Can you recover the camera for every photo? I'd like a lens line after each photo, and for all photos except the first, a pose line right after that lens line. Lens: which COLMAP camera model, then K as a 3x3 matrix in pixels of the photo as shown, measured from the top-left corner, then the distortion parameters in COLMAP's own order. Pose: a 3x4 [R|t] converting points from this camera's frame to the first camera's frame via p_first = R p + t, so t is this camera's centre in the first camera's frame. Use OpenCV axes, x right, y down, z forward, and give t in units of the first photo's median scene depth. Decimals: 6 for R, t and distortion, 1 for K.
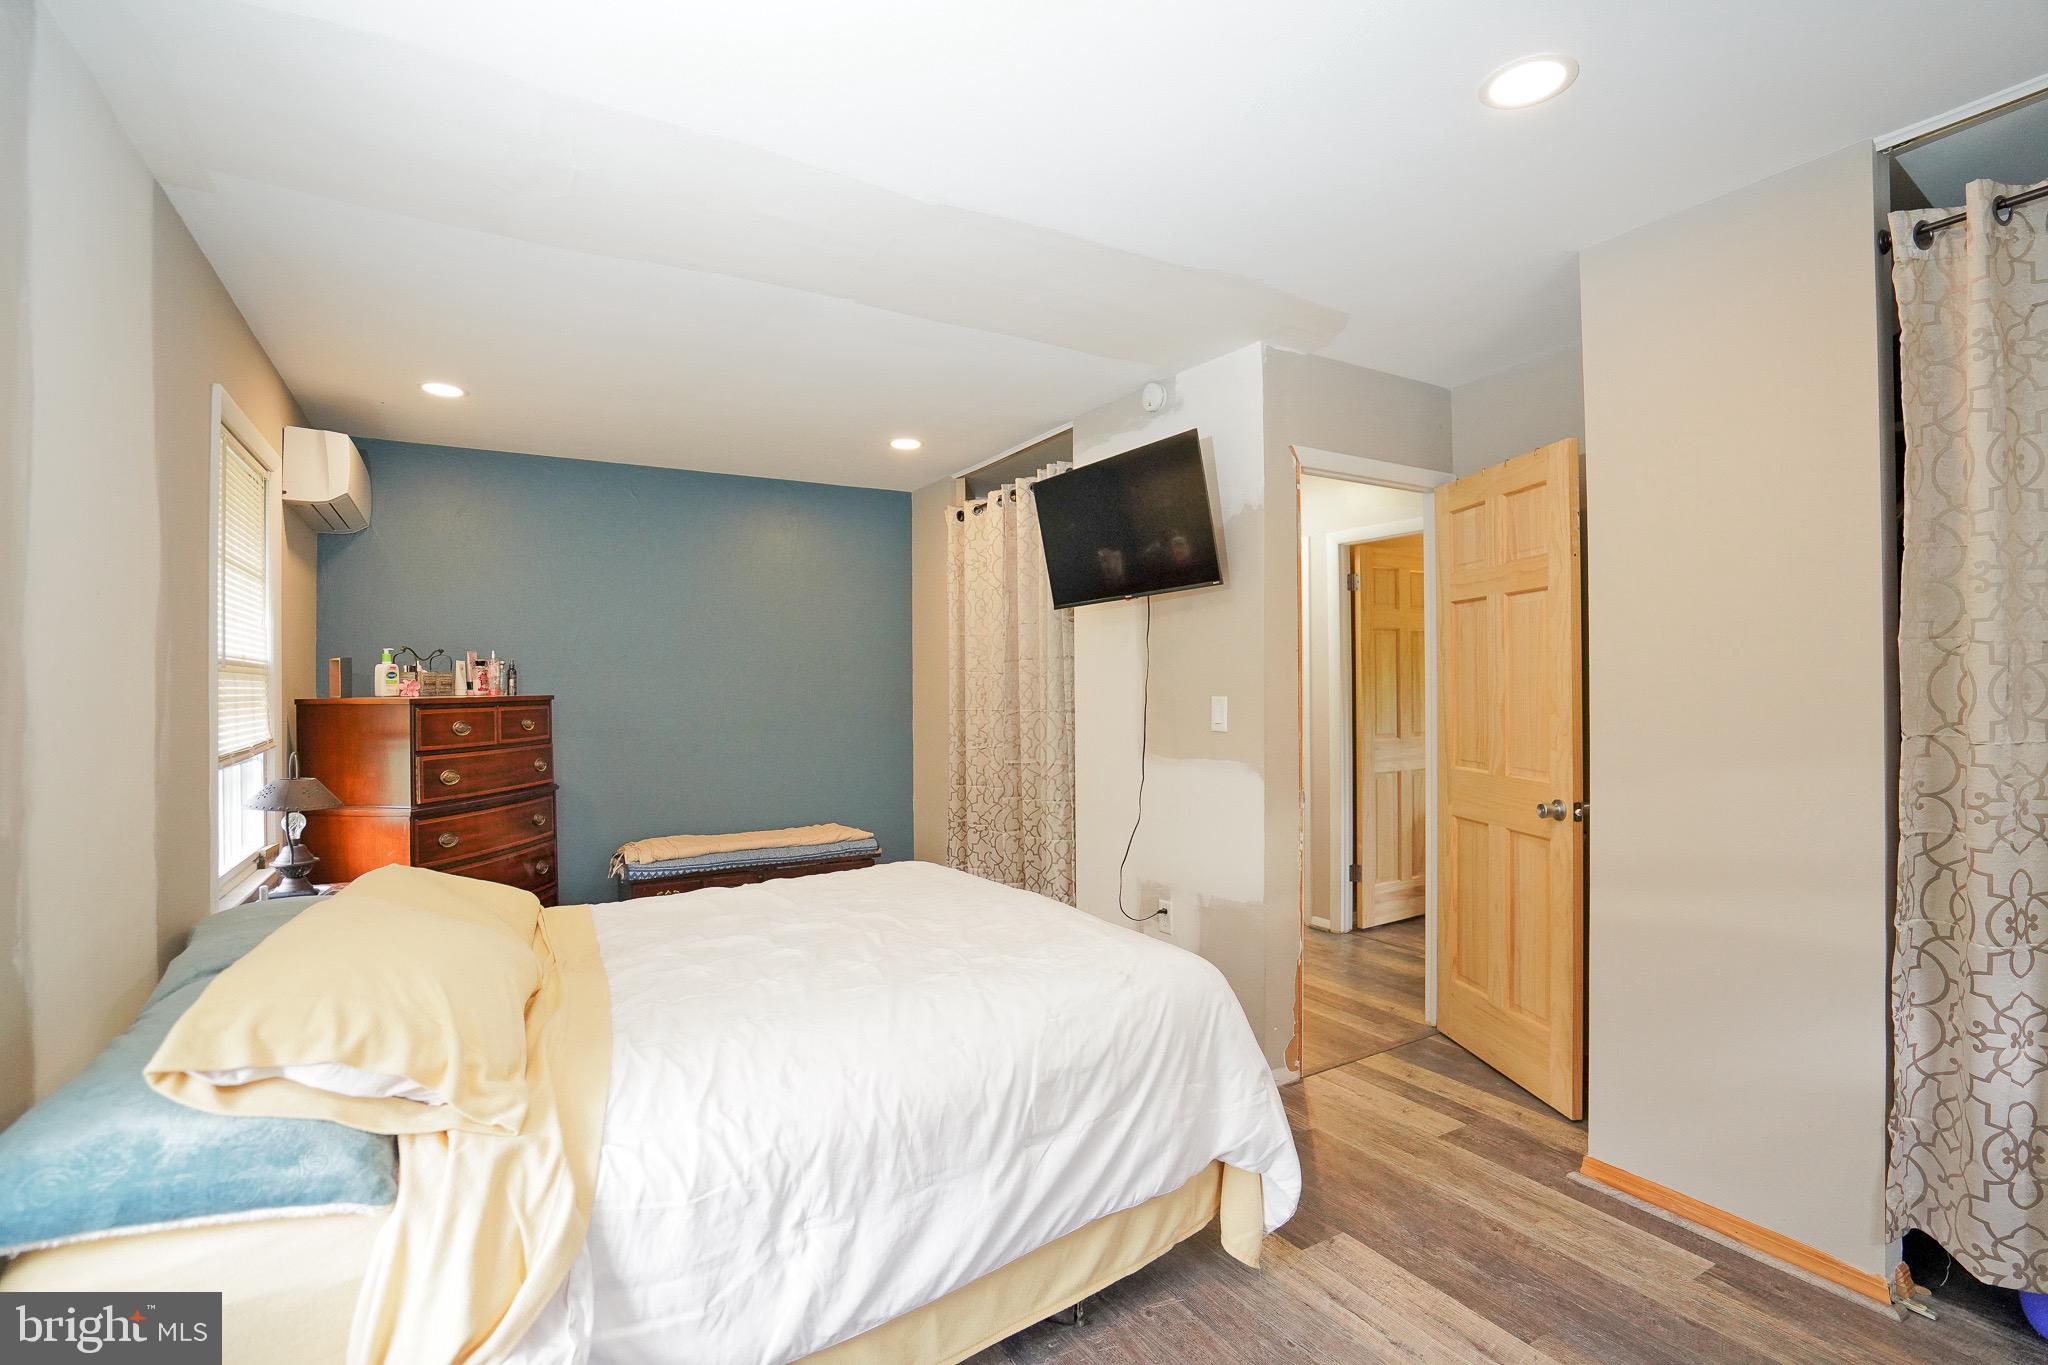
lens RADIAL K [[959.5, 0, 1034.4], [0, 959.5, 686.7], [0, 0, 1]] dist [-0.052092, 0.016819]
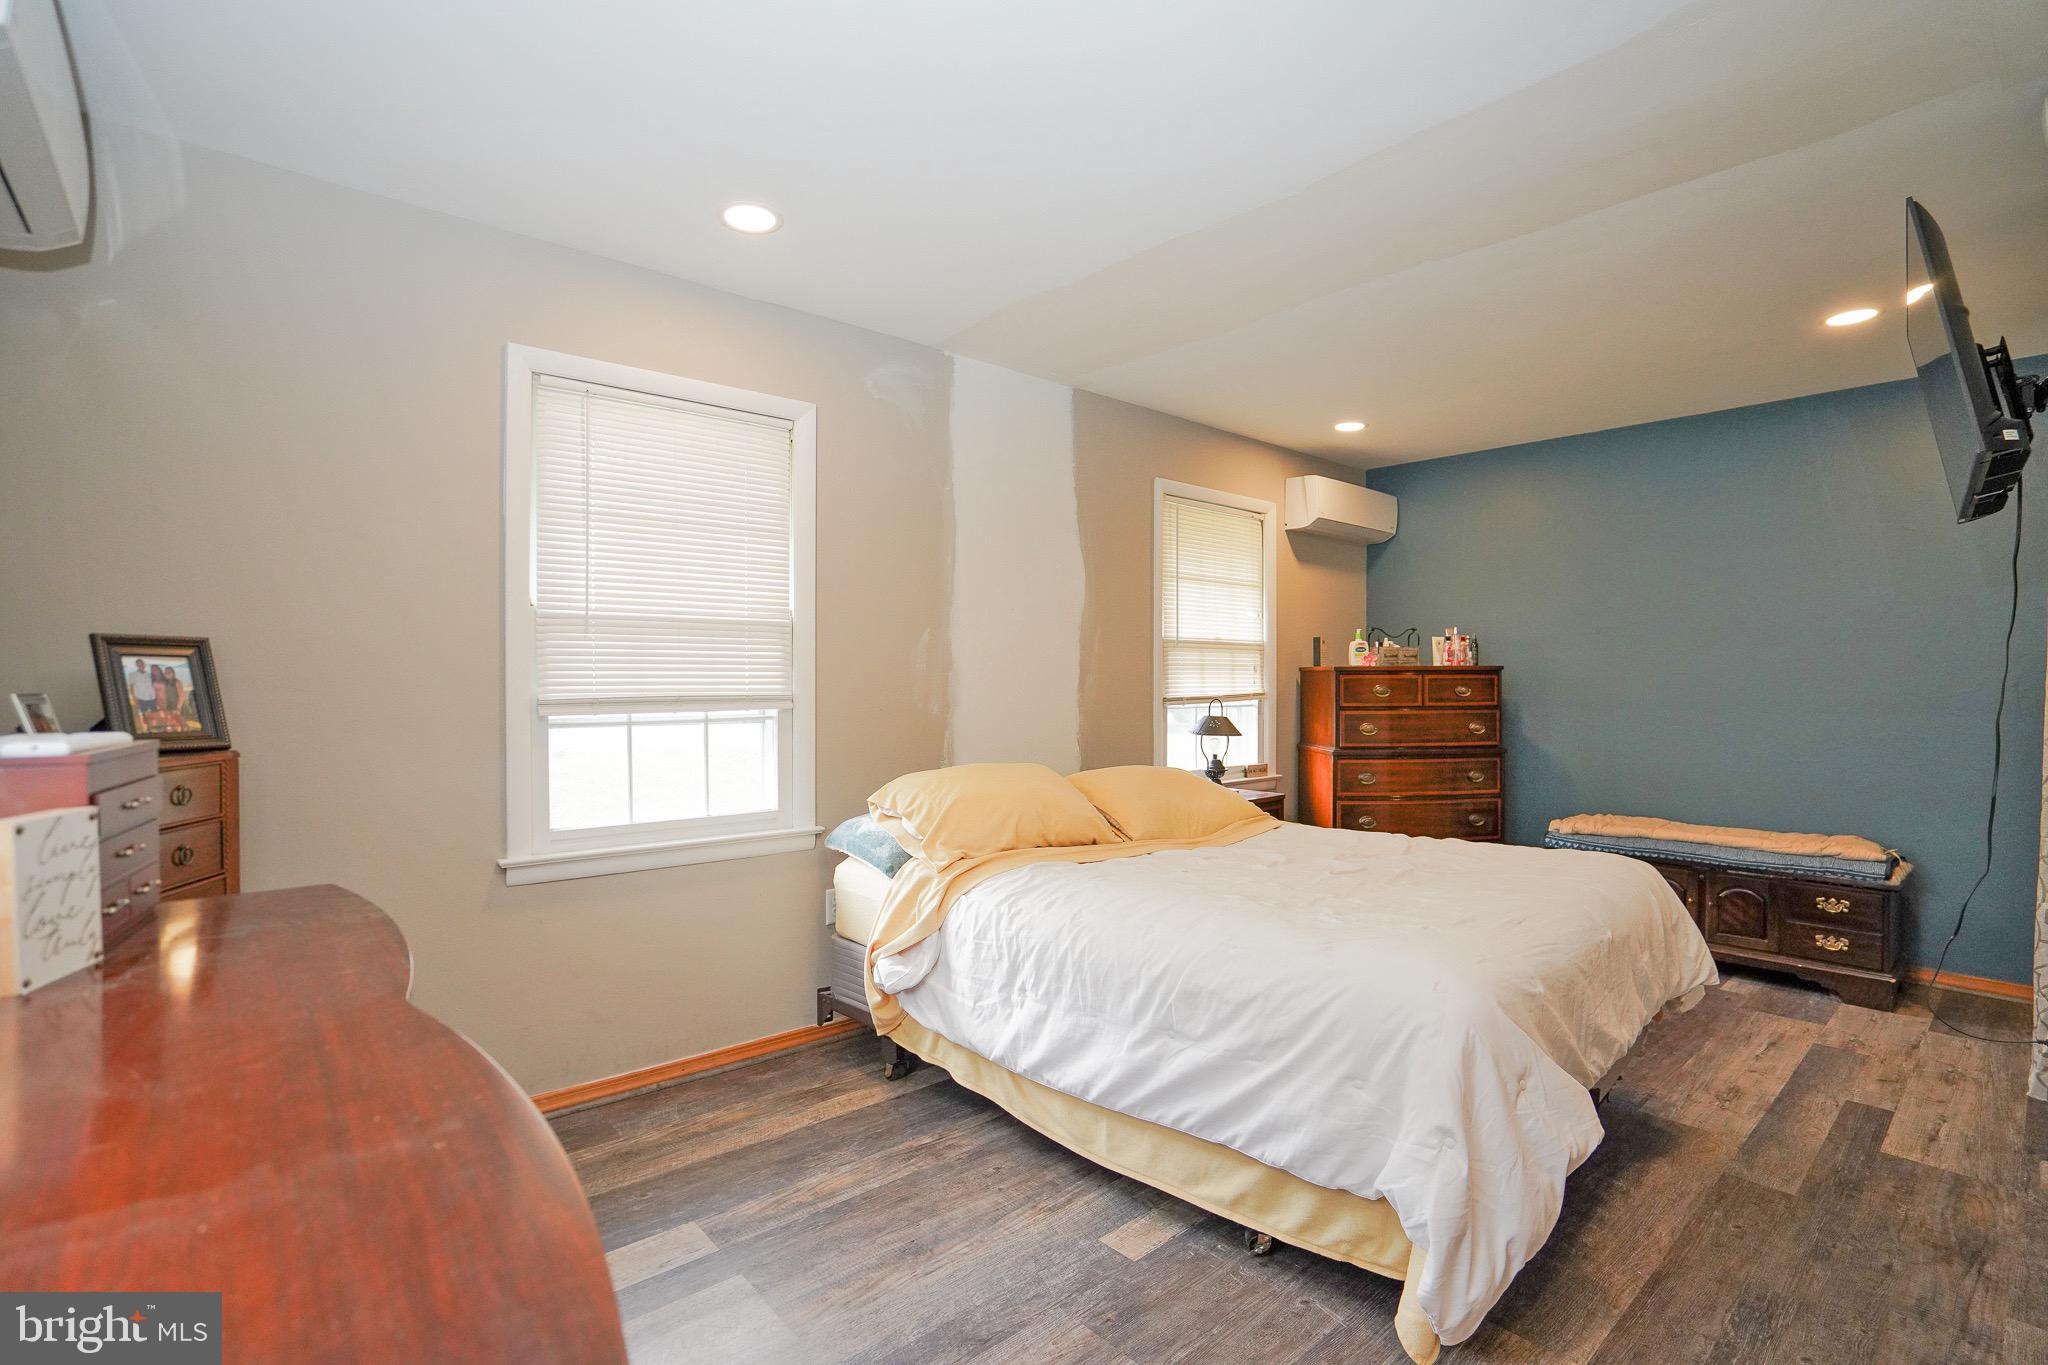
lens RADIAL K [[959.5, 0, 1026.6], [0, 959.5, 688.8], [0, 0, 1]] dist [-0.052092, 0.016819]
pose [[0.173318, 0.019859, -0.984666, 1.076264], [-0.003501, 0.999803, 0.019548, 0.036327], [0.984860, 0.000059, 0.173354, 0.612619]]
